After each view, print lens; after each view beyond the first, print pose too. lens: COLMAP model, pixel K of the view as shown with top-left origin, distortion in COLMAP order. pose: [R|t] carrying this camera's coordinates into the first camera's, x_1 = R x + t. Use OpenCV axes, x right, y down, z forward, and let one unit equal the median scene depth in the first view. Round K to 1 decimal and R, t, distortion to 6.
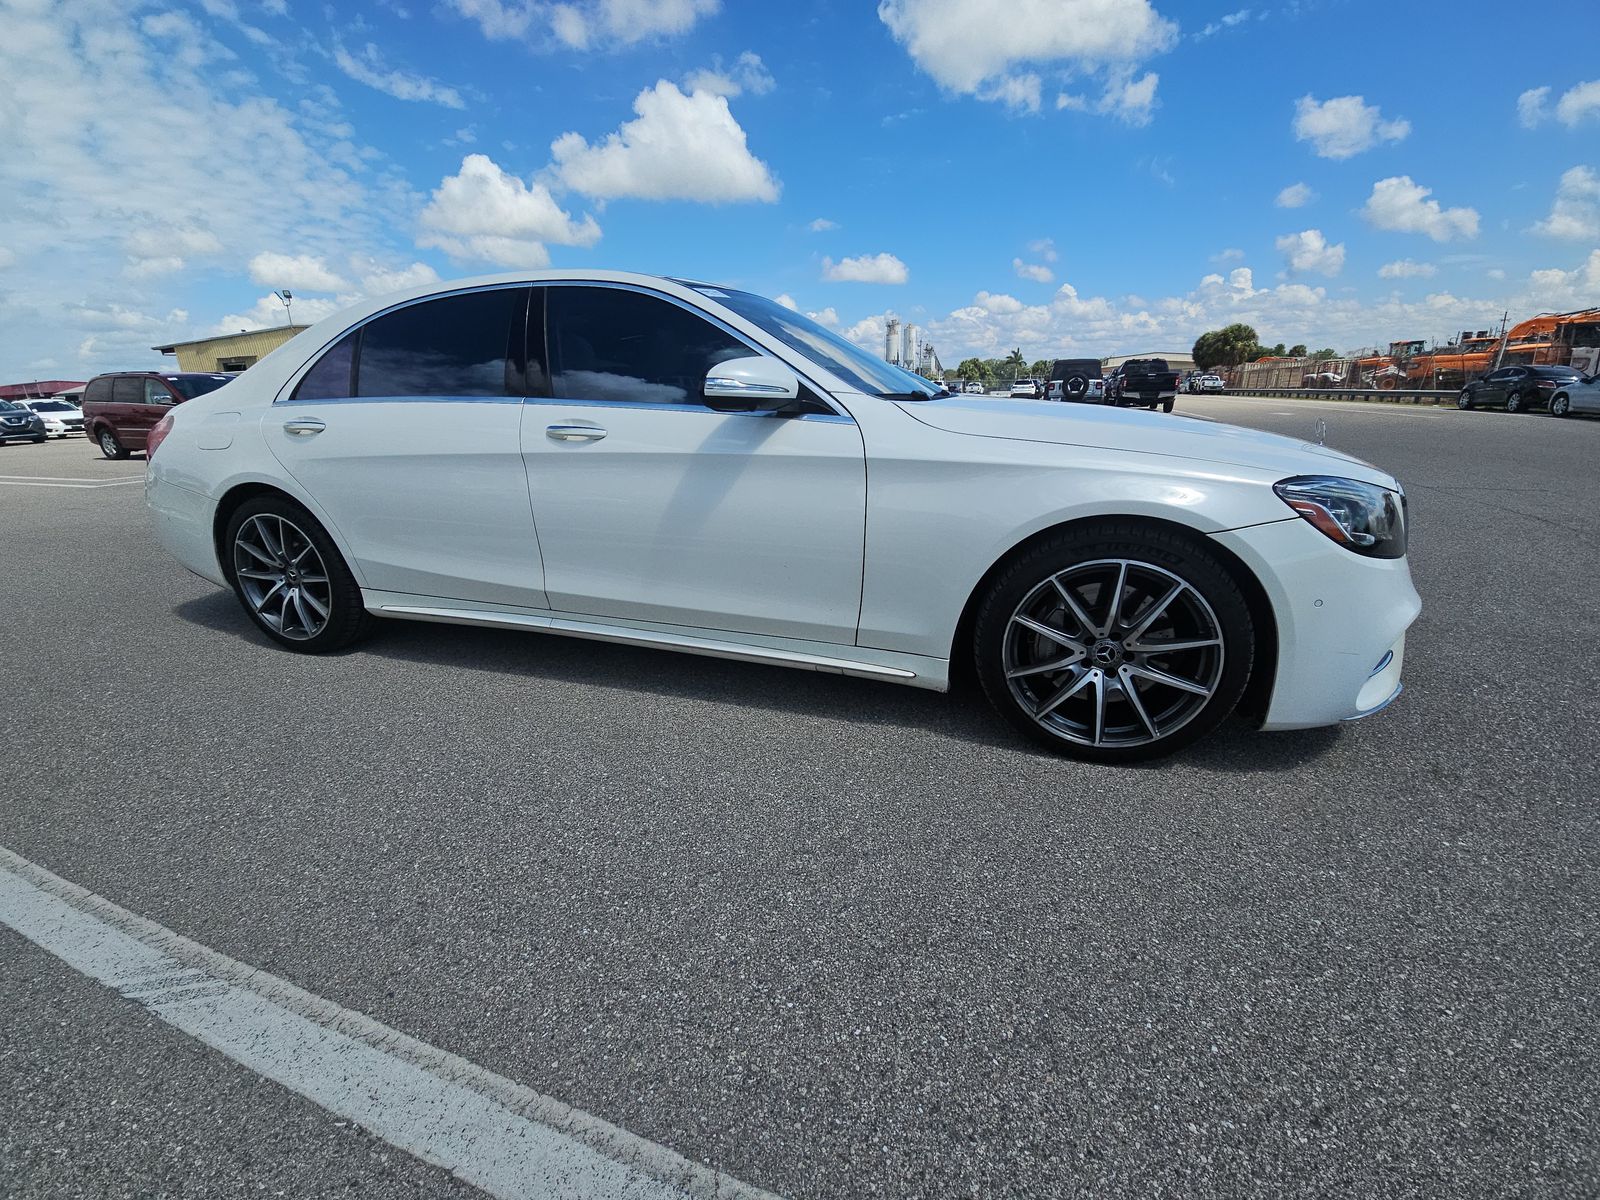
lens RADIAL K [[644.6, 0, 789.1], [0, 644.6, 587.5], [0, 0, 1]] dist [0.002546, -0.005542]
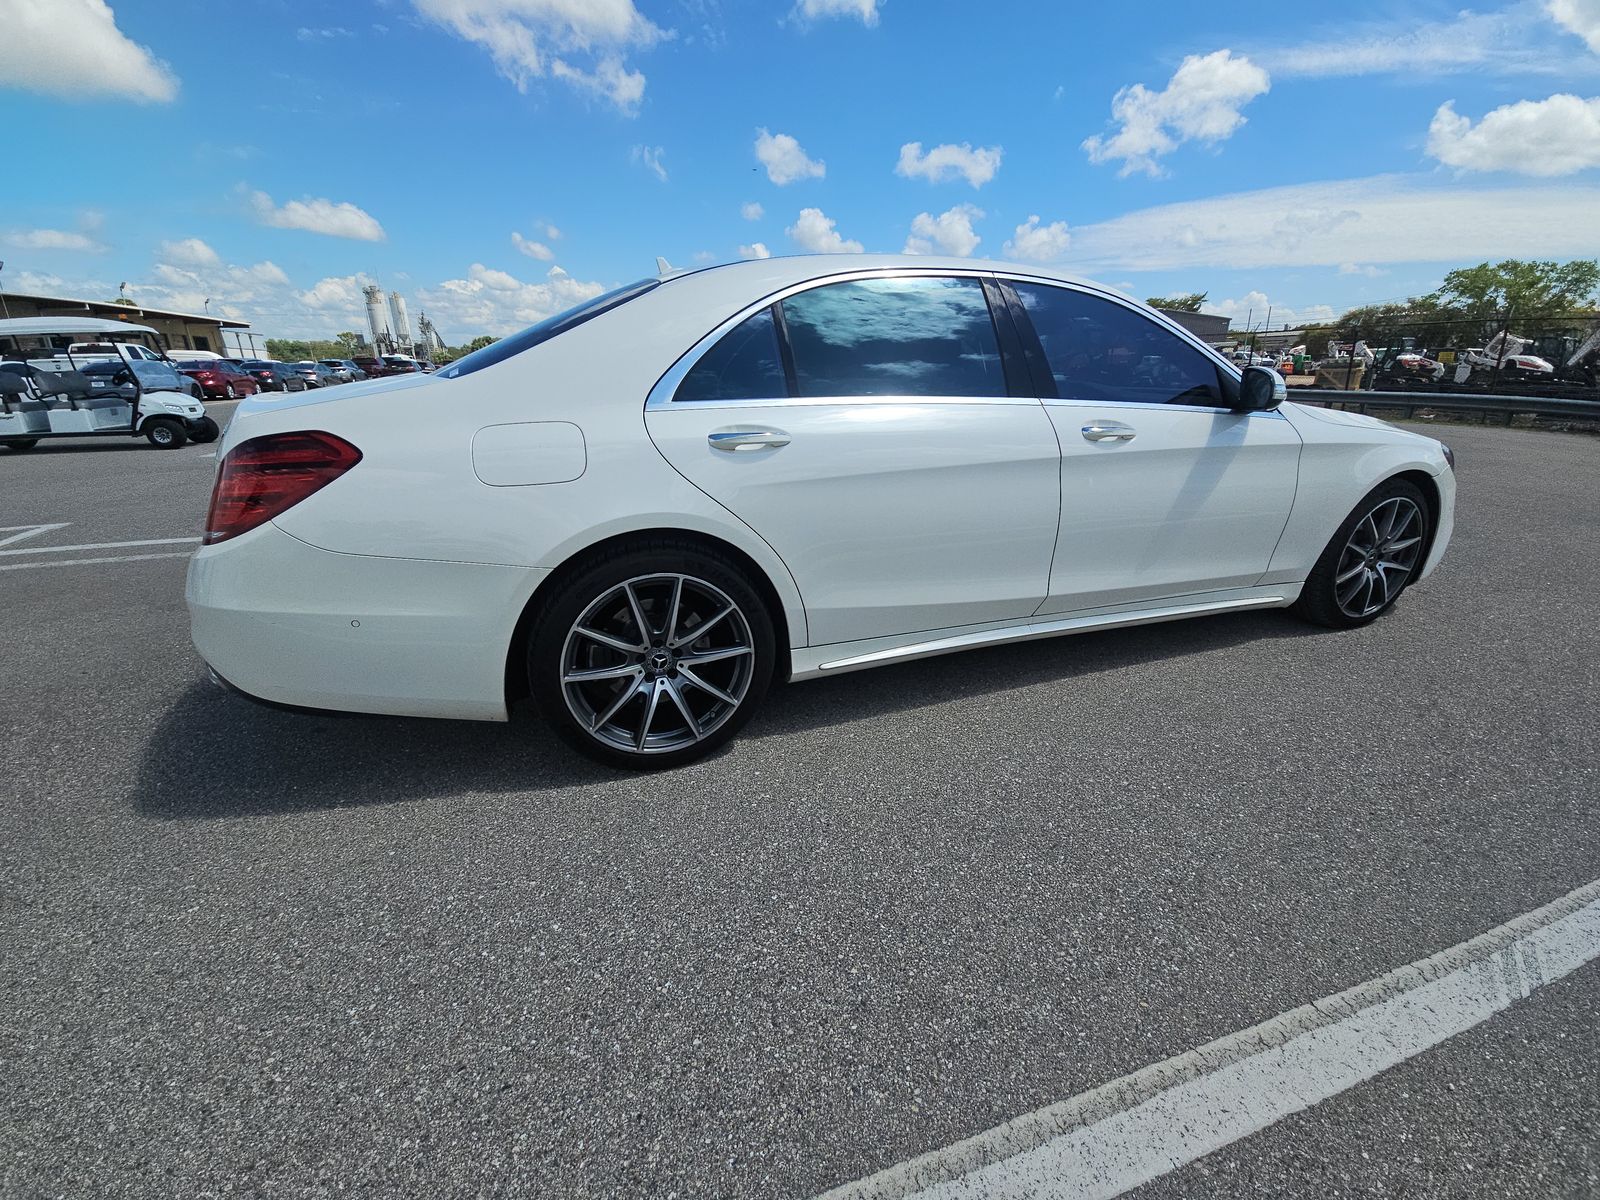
lens RADIAL K [[644.6, 0, 783.4], [0, 644.6, 609.7], [0, 0, 1]] dist [0.002546, -0.005542]
pose [[0.779480, -0.200553, 0.593455, -1.350943], [0.167128, 0.979606, 0.111533, -0.162010], [-0.603721, 0.012245, 0.797102, 0.490874]]
